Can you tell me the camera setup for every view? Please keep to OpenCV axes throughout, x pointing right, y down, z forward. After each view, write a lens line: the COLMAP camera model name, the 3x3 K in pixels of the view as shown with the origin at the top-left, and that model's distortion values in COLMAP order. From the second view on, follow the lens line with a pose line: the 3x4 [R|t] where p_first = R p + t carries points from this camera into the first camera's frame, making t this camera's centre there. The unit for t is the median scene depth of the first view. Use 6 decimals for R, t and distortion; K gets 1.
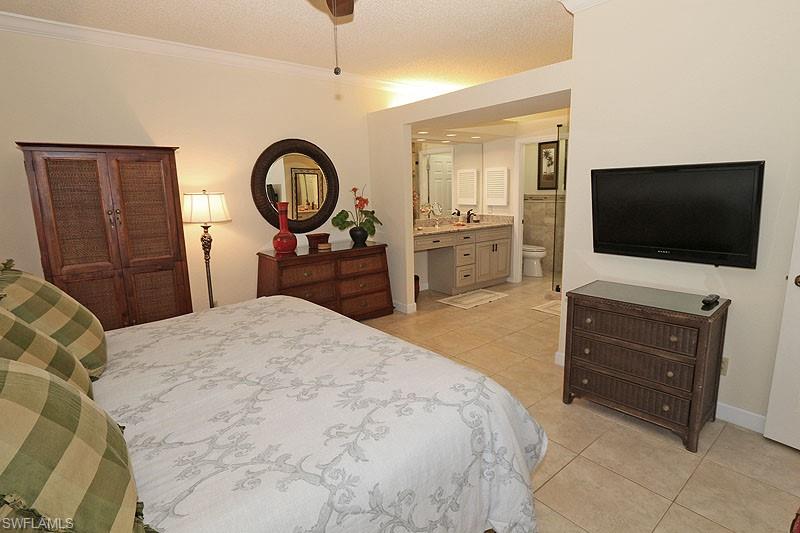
lens RADIAL K [[410.6, 0, 406.1], [0, 410.6, 266.3], [0, 0, 1]] dist [0.003673, 0.000772]
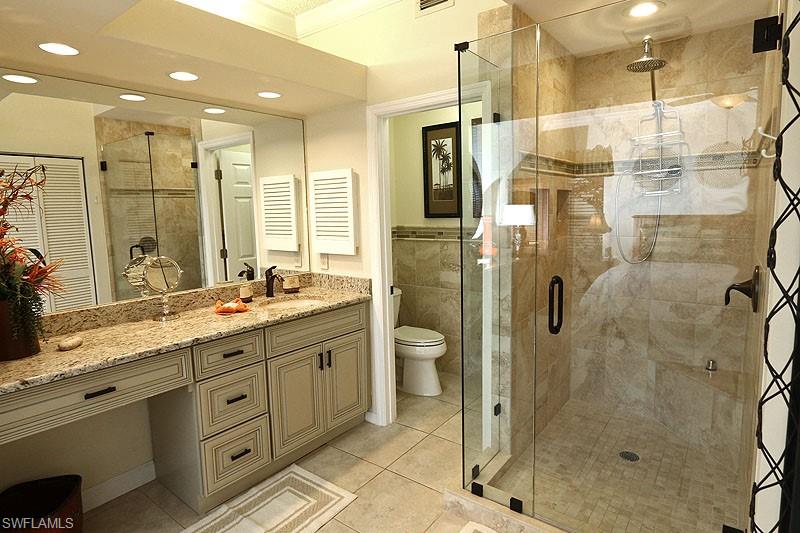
lens RADIAL K [[451.3, 0, 398.0], [0, 451.3, 261.2], [0, 0, 1]] dist [0.003853, 0.000221]
pose [[0.977948, -0.026254, 0.207193, 0.175404], [0.041548, 0.996695, -0.069809, -0.097684], [-0.204675, 0.076878, 0.975806, 0.478977]]
